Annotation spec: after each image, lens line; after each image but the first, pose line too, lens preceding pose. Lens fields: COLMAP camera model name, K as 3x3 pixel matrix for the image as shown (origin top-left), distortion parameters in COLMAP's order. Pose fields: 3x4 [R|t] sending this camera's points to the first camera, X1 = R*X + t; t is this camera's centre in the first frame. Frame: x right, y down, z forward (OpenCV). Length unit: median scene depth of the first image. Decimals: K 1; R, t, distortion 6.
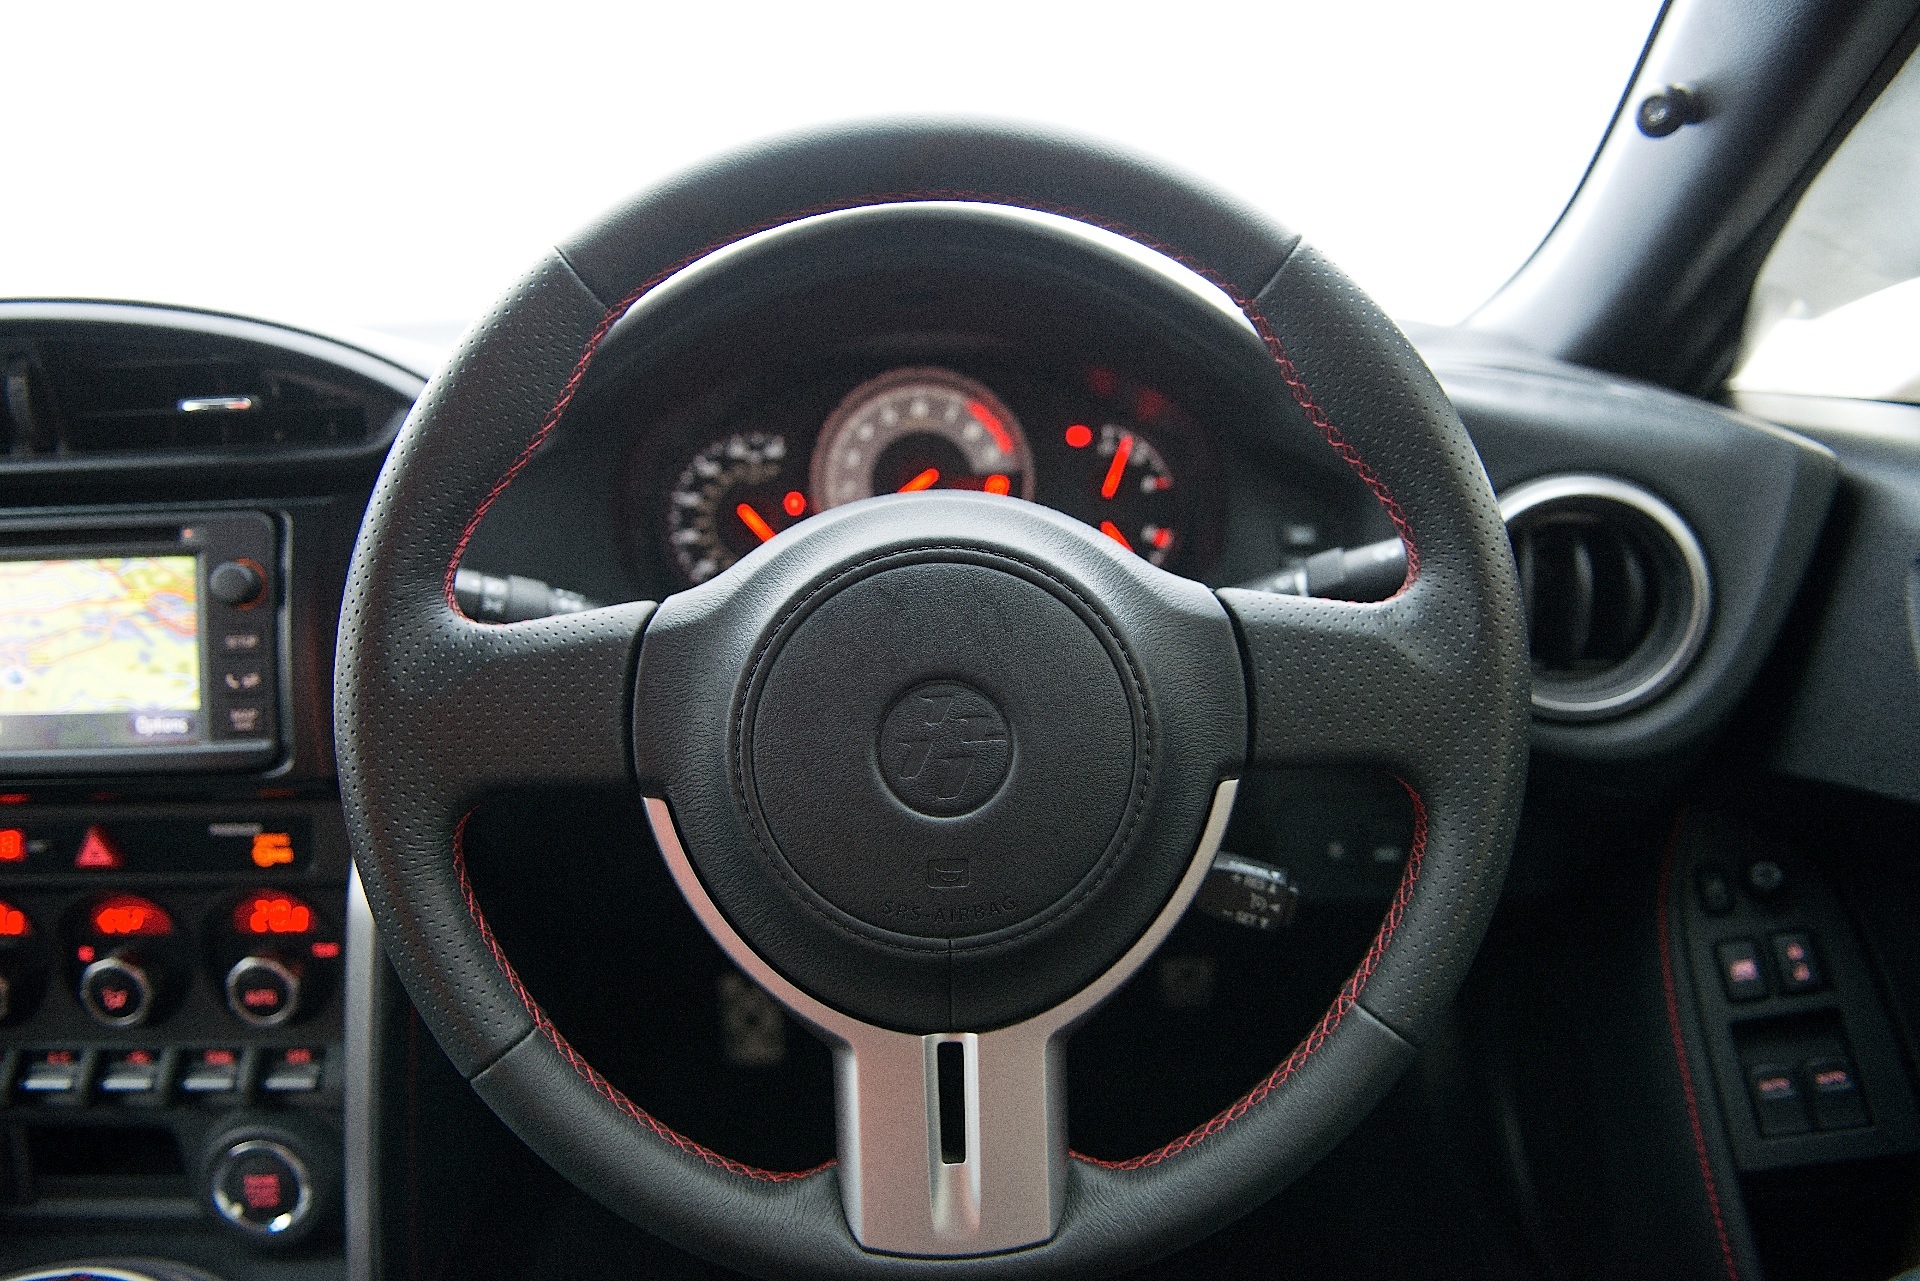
lens RADIAL K [[1285.5, 0, 959.0], [0, 1285.5, 605.2], [0, 0, 1]] dist [-0.001494, -0.068561]
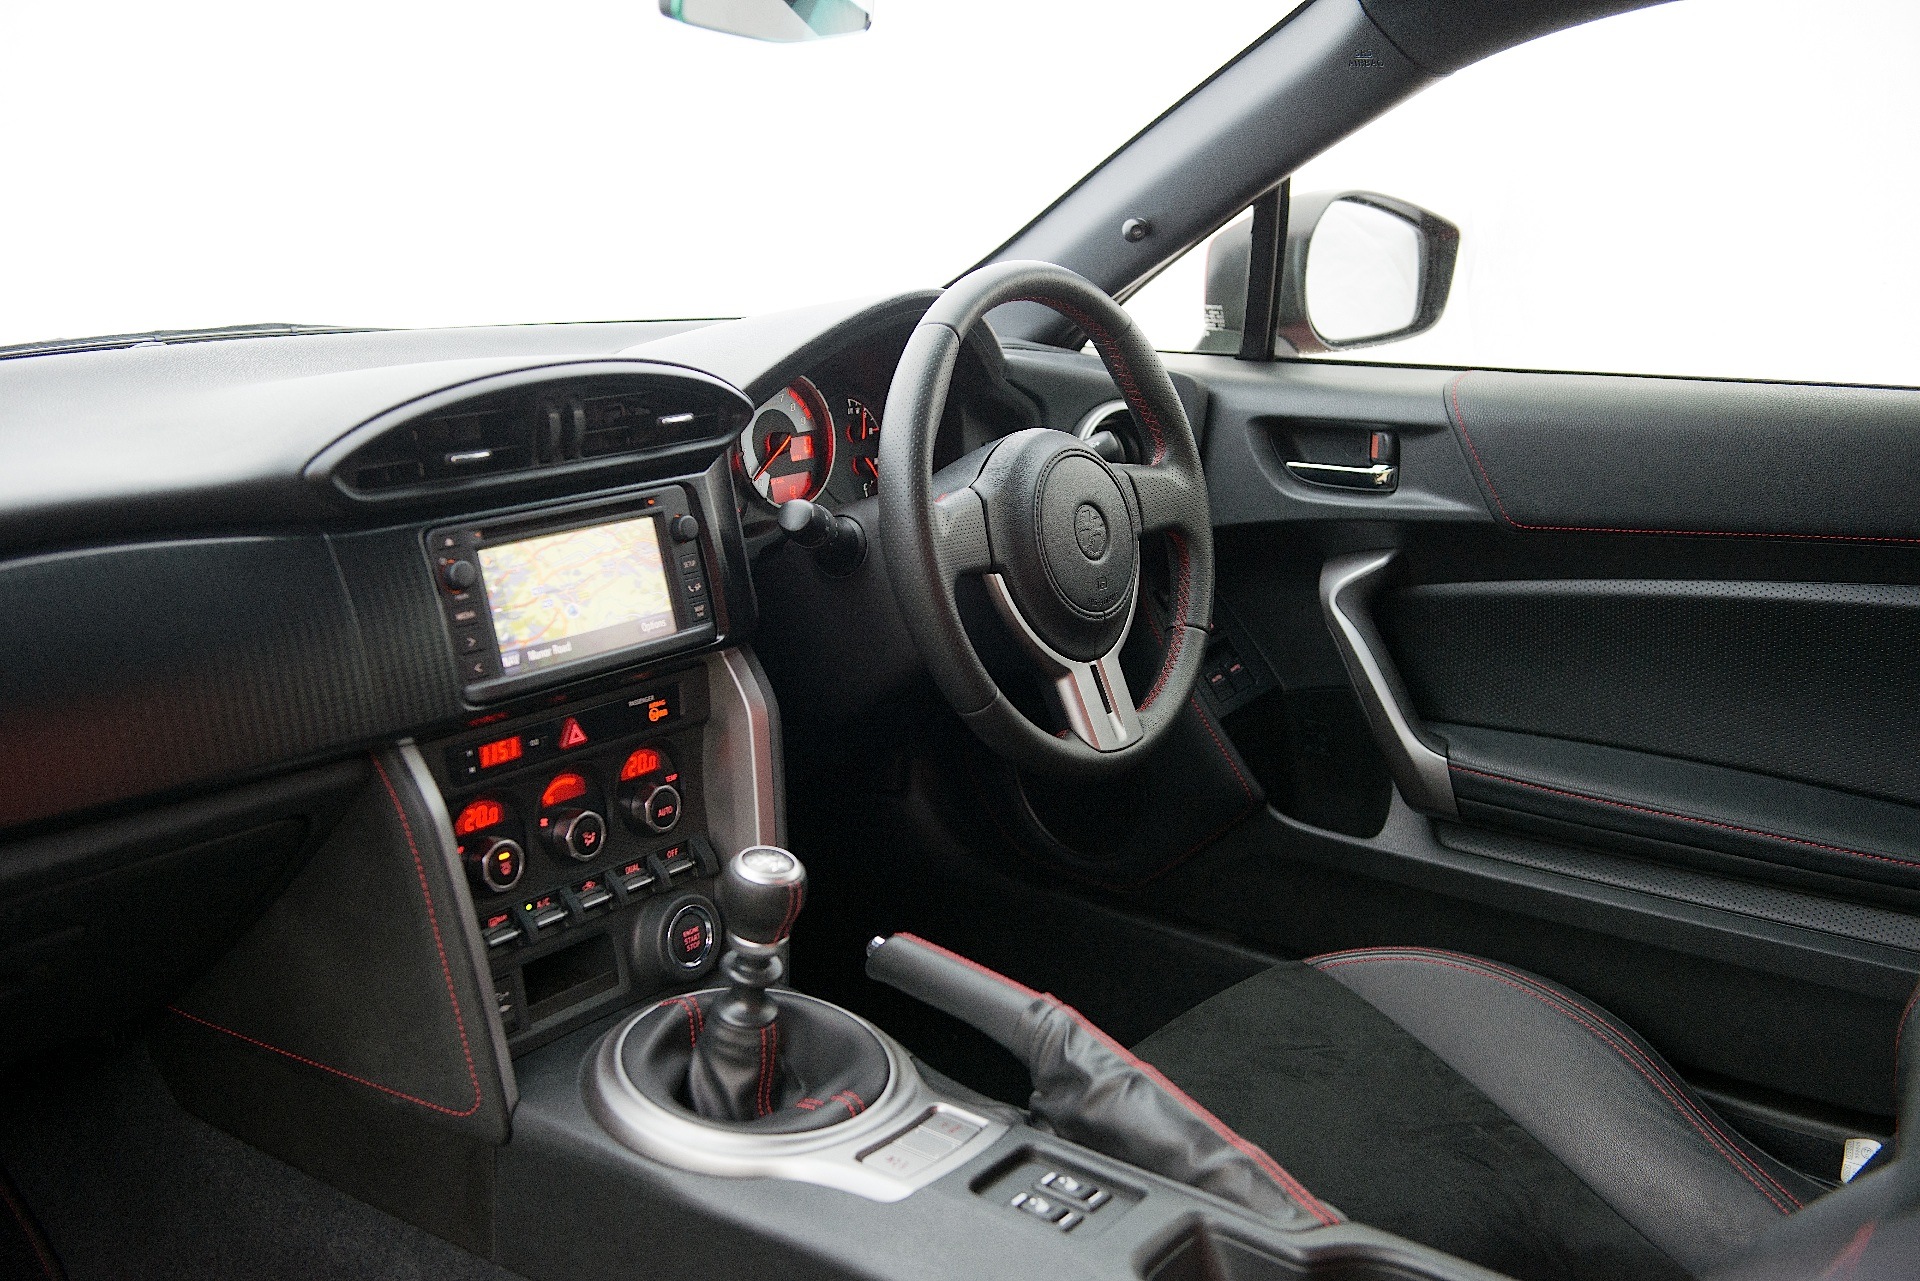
lens RADIAL K [[1978.7, 0, 960.0], [0, 1978.7, 640.5], [0, 0, 1]] dist [0.001418, -0.012605]
pose [[0.620908, -0.167106, 0.765865, -2.268912], [0.176235, 0.981760, 0.071334, 0.005384], [-0.763816, 0.090681, 0.639032, -0.849437]]
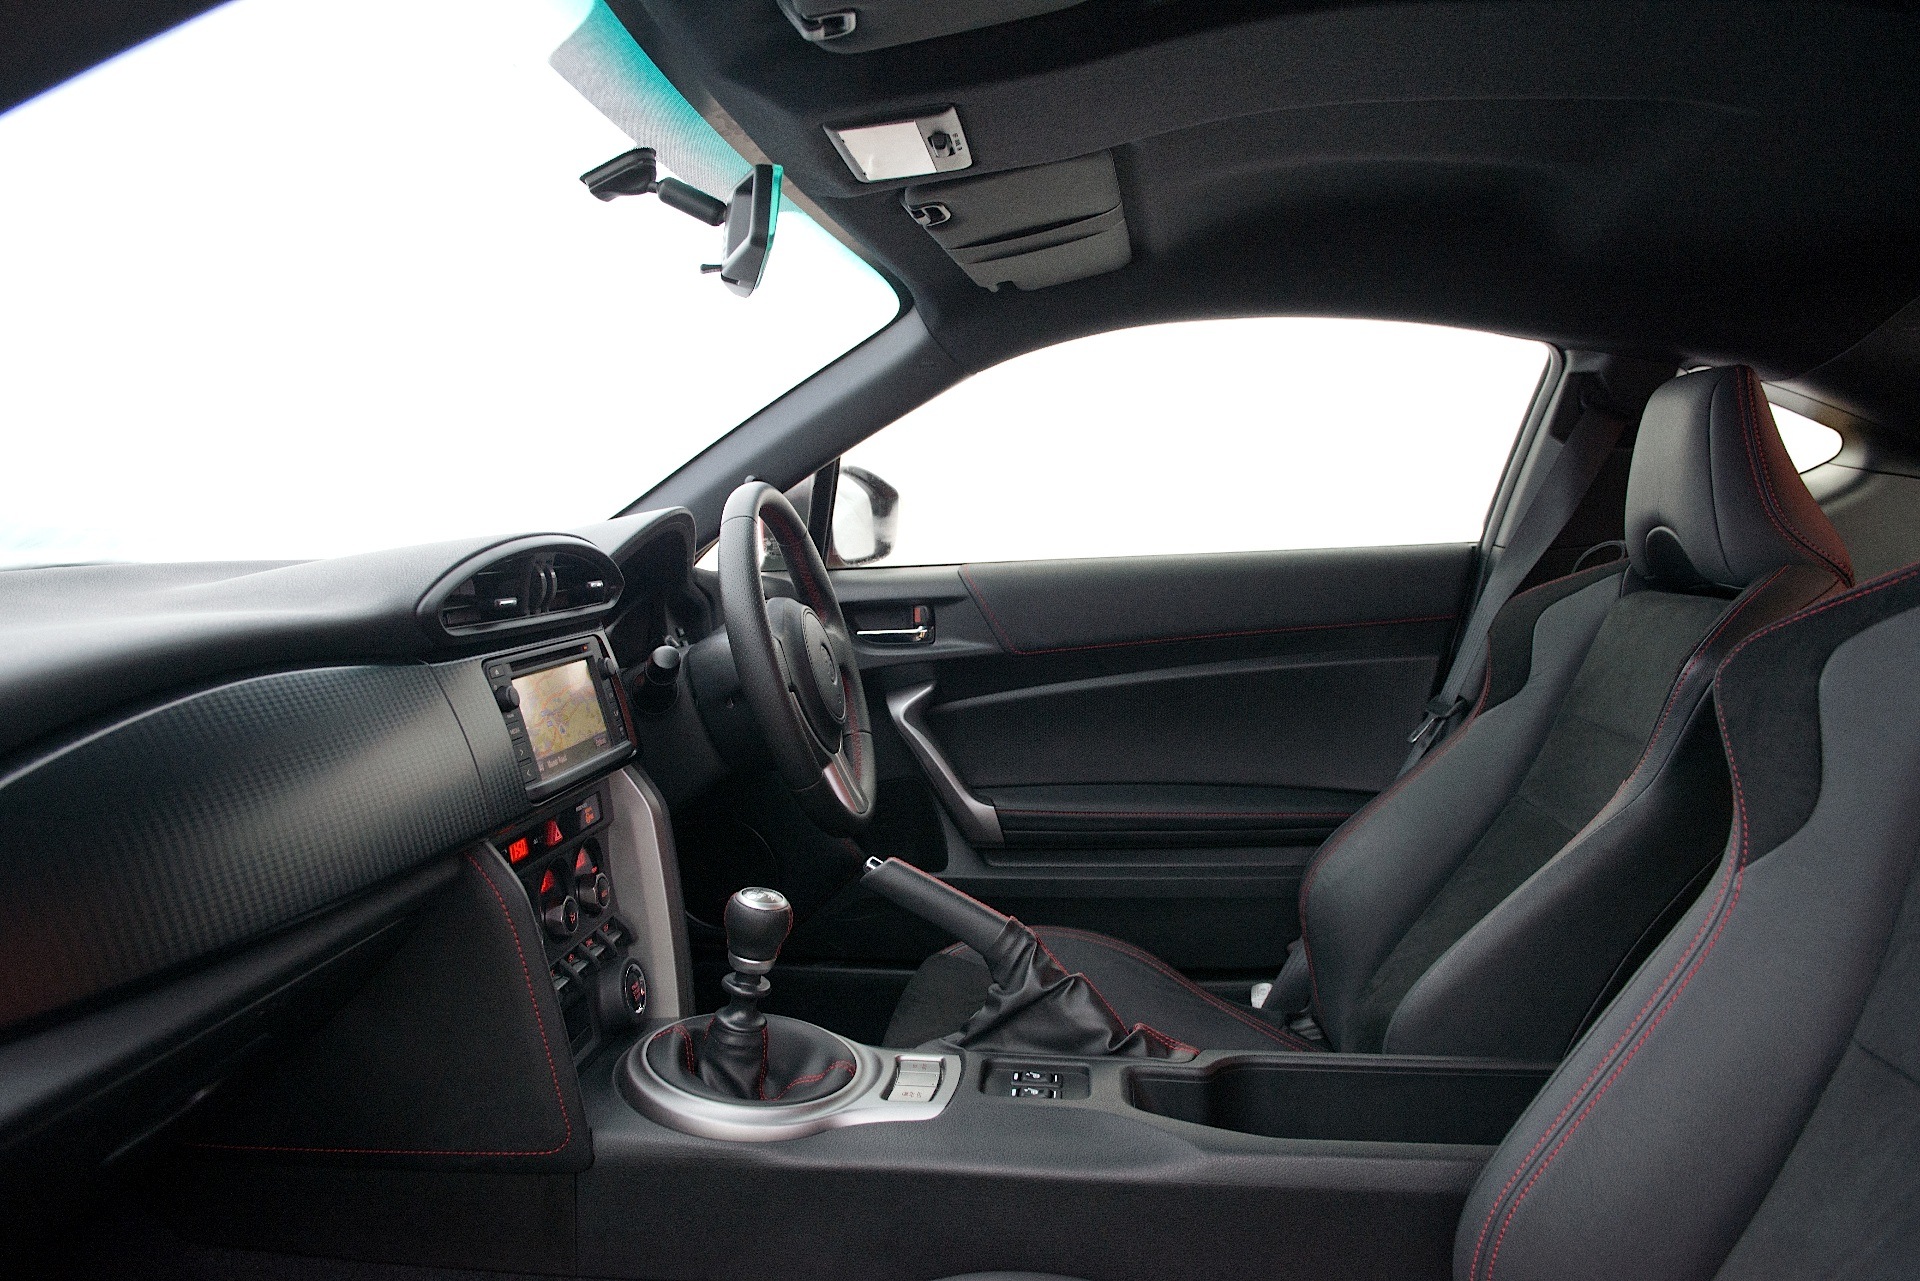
lens RADIAL K [[1292.9, 0, 959.8], [0, 1292.9, 685.5], [0, 0, 1]] dist [-0.000003, 0.001113]
pose [[0.119823, -0.105623, 0.987161, -2.563328], [0.260811, 0.962749, 0.071354, 0.010433], [-0.957925, 0.248912, 0.142907, 0.134034]]
